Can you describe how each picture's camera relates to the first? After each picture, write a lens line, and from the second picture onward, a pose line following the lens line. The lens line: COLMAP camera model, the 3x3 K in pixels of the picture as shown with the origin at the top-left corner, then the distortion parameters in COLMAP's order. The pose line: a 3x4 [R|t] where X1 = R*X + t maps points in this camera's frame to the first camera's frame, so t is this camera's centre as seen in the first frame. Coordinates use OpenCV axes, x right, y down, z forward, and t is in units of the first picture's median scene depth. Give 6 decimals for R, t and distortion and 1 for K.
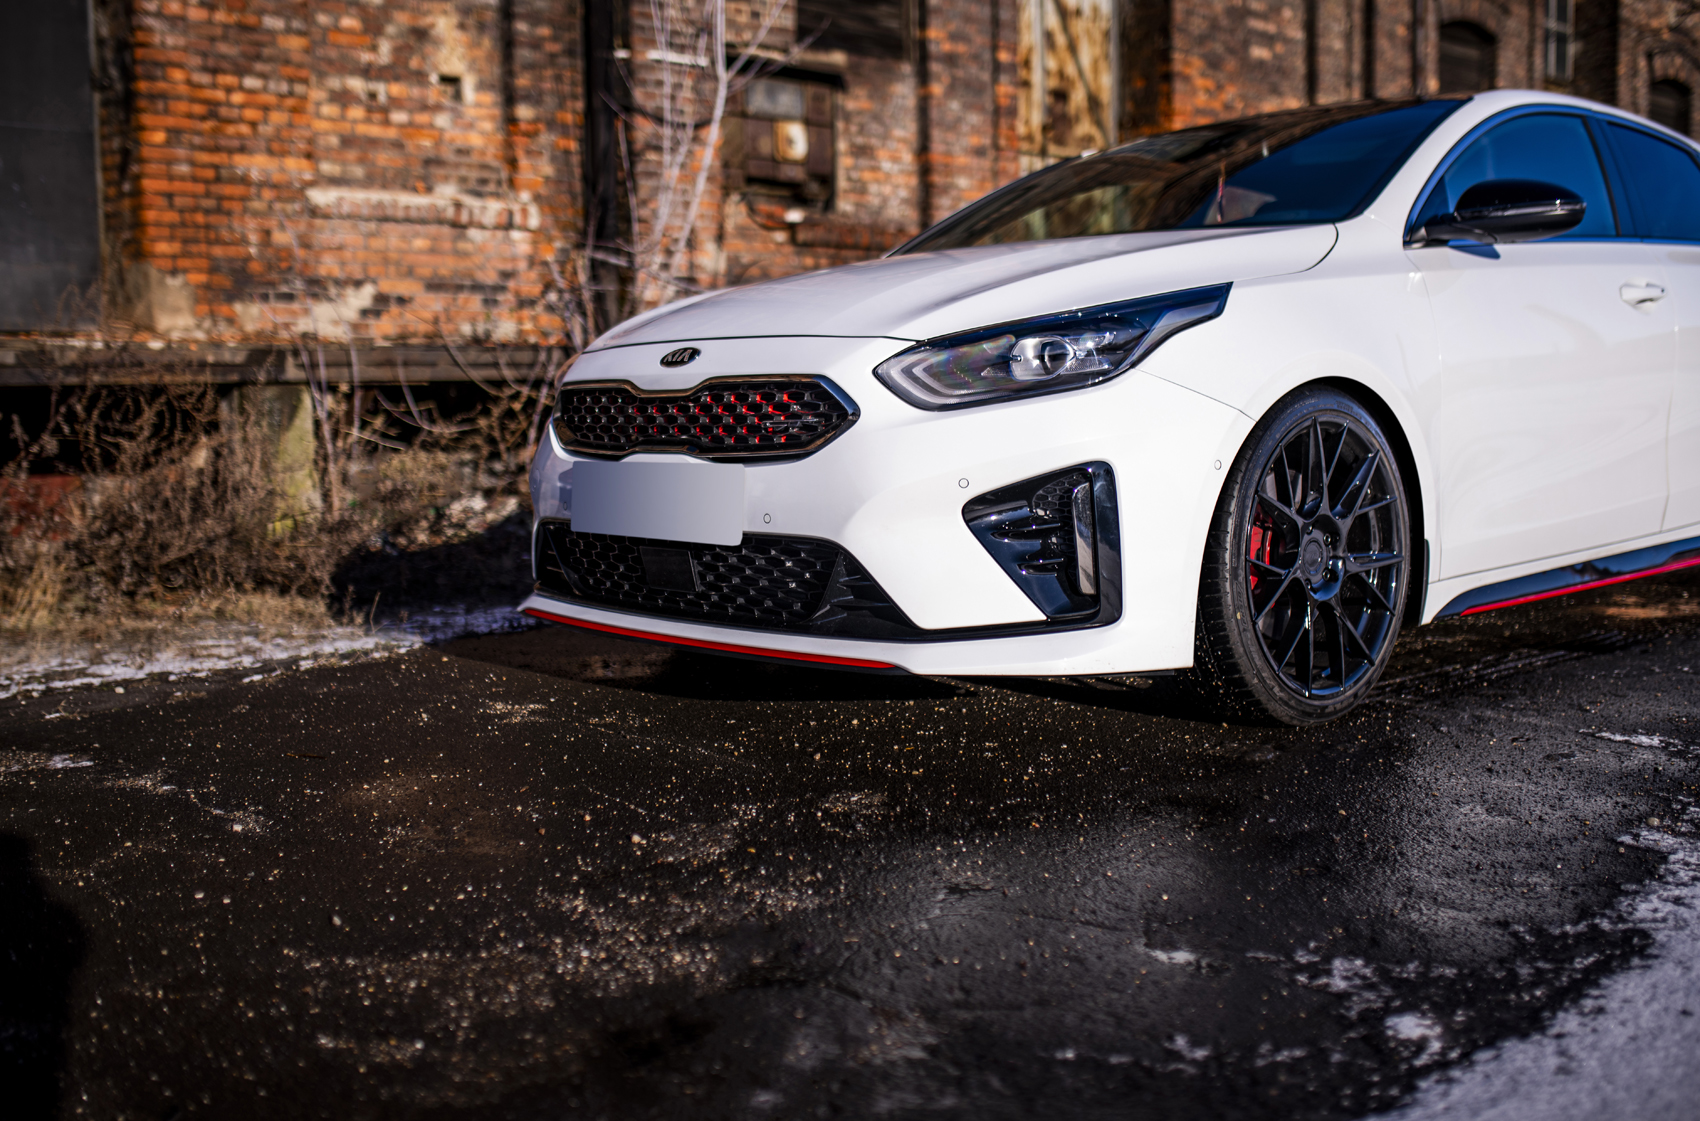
lens RADIAL K [[1736.8, 0, 828.3], [0, 1736.8, 498.1], [0, 0, 1]] dist [-0.018315, 0.000000]
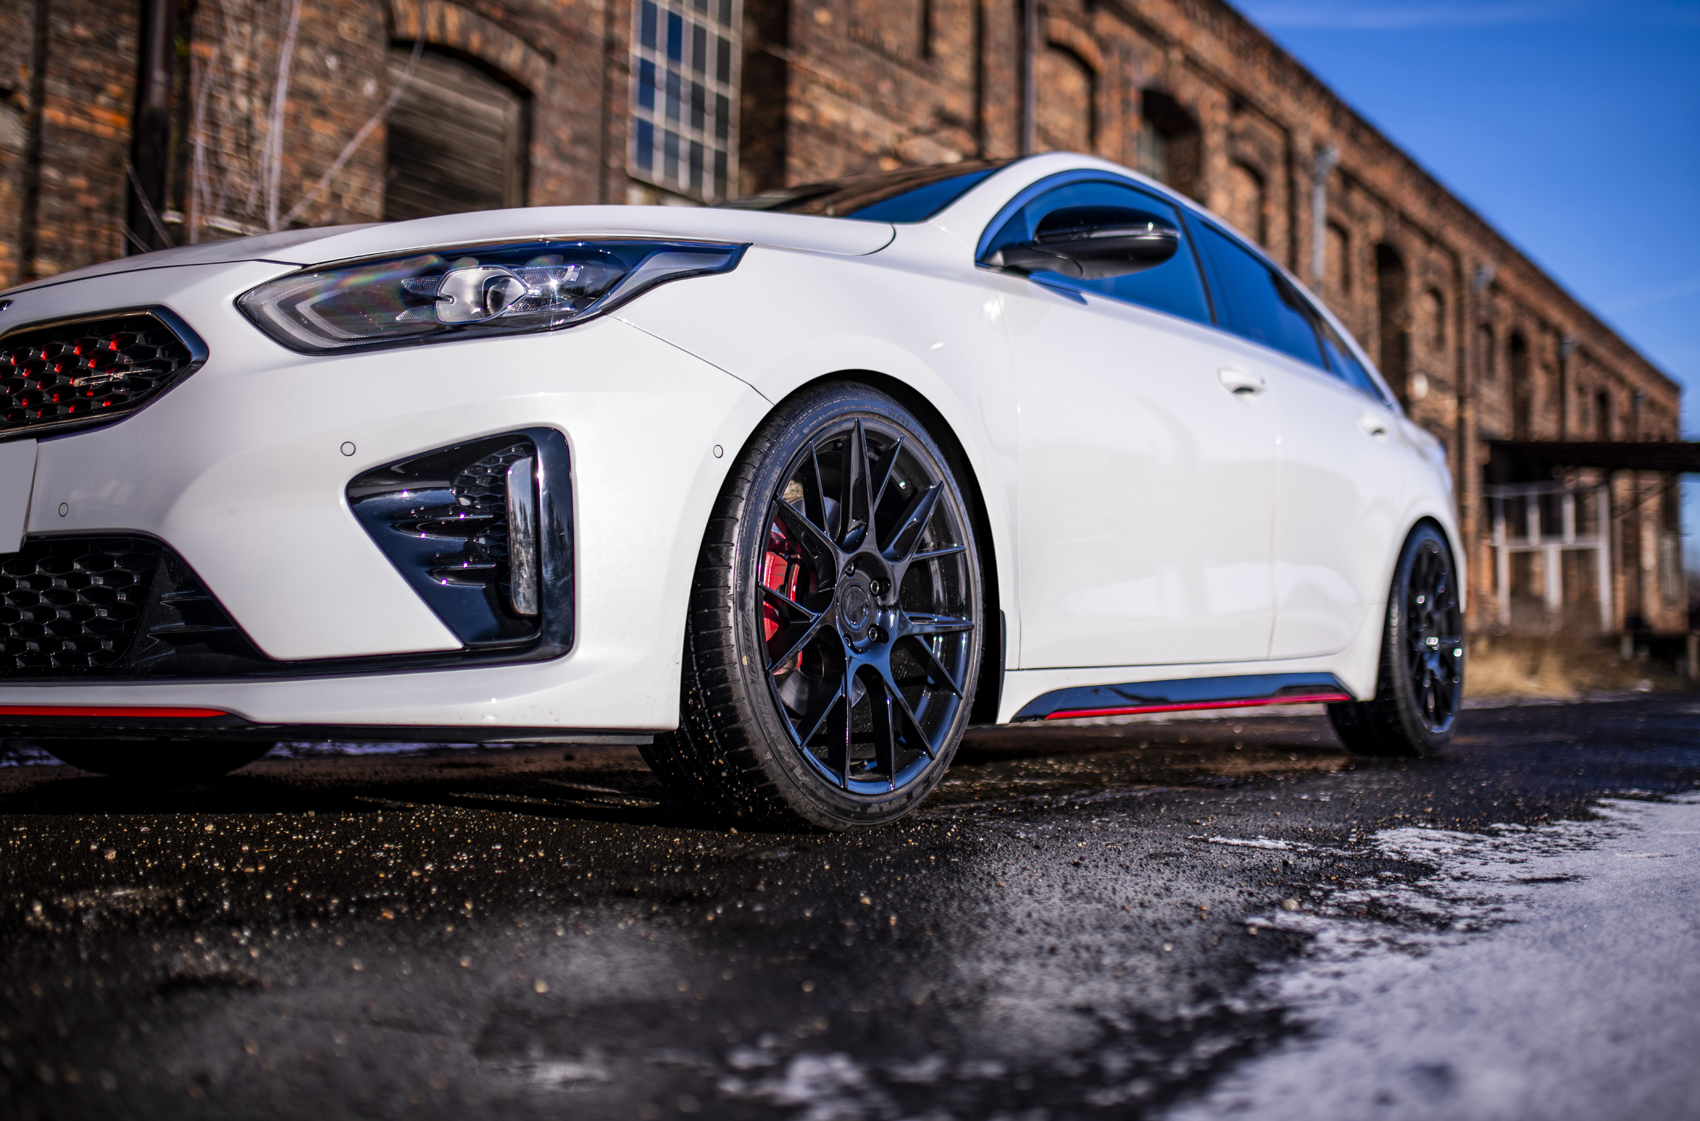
lens RADIAL K [[1736.8, 0, 883.9], [0, 1736.8, 501.2], [0, 0, 1]] dist [-0.018315, 0.000000]
pose [[0.970795, 0.043095, 0.236009, 0.111861], [-0.004077, 0.986556, -0.163371, 0.112943], [-0.239876, 0.157637, 0.957920, 0.265611]]
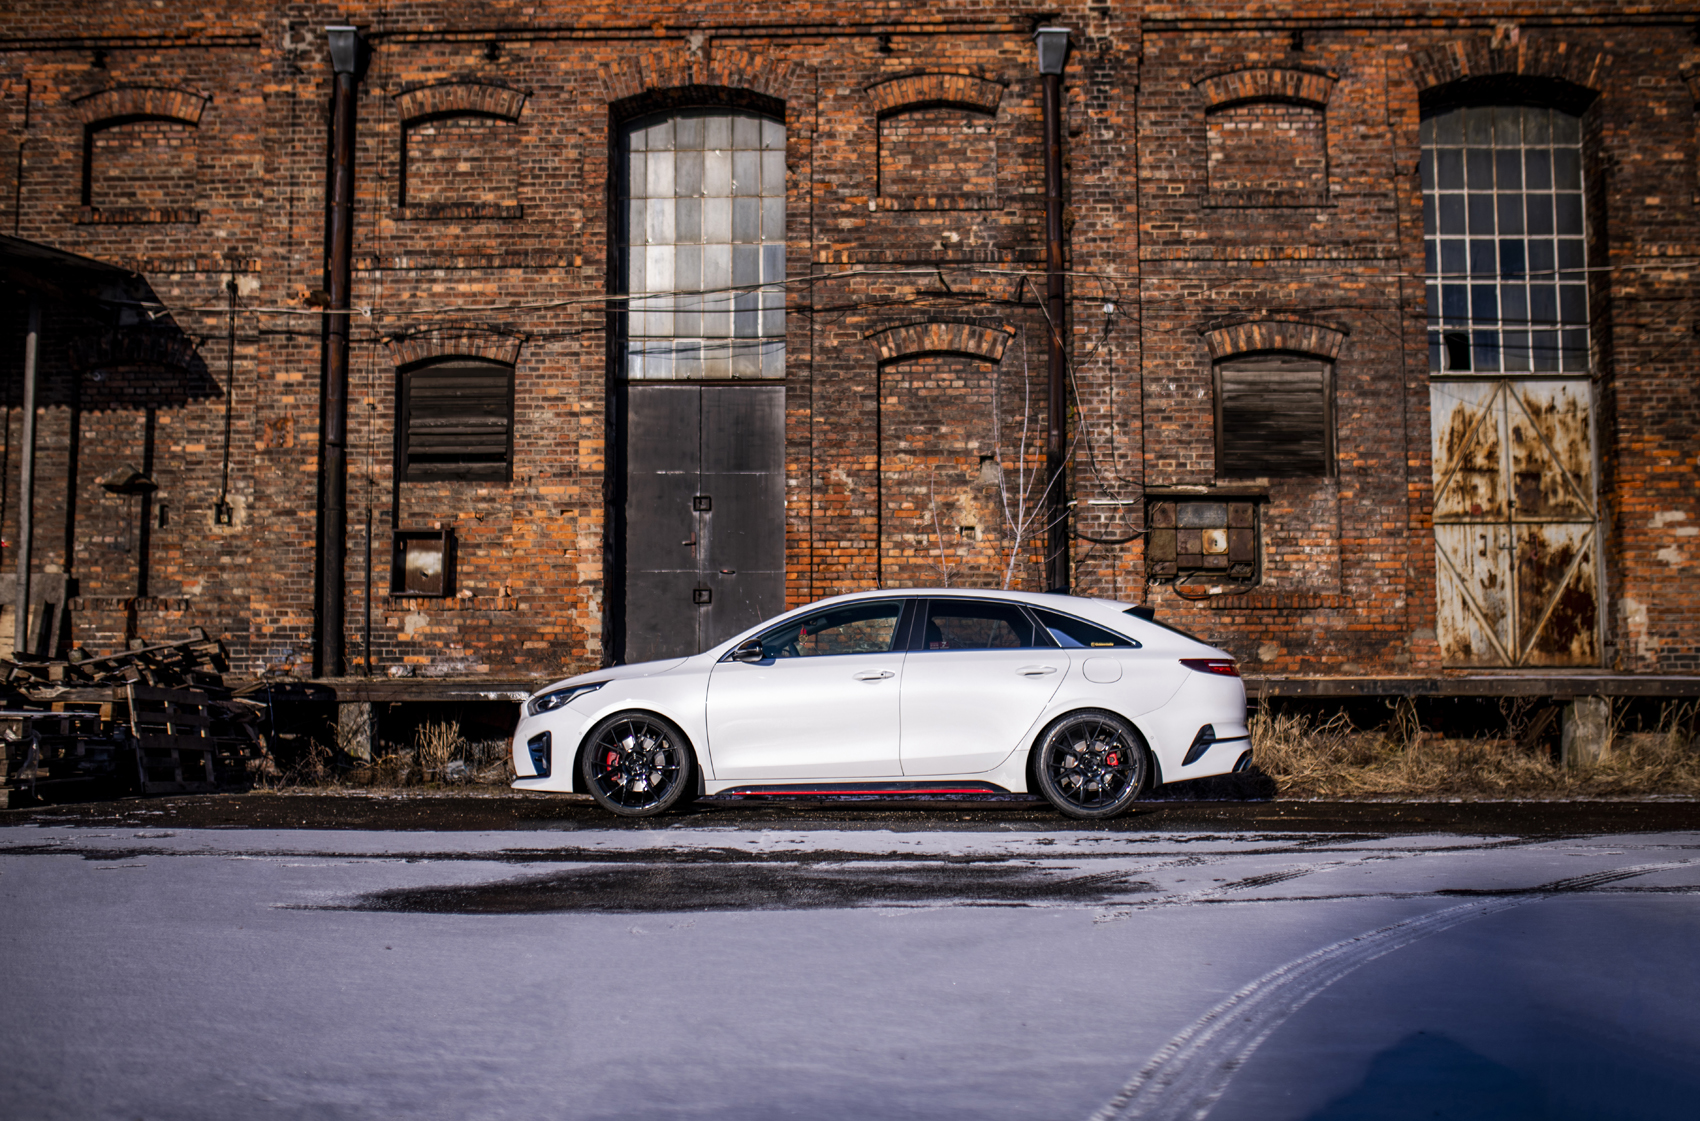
lens RADIAL K [[1736.8, 0, 817.1], [0, 1736.8, 481.7], [0, 0, 1]] dist [-0.018315, 0.000000]
pose [[0.714081, -0.070201, -0.696535, 2.982596], [-0.053809, 0.986512, -0.154591, -0.008445], [0.697992, 0.147871, 0.700672, -1.209952]]
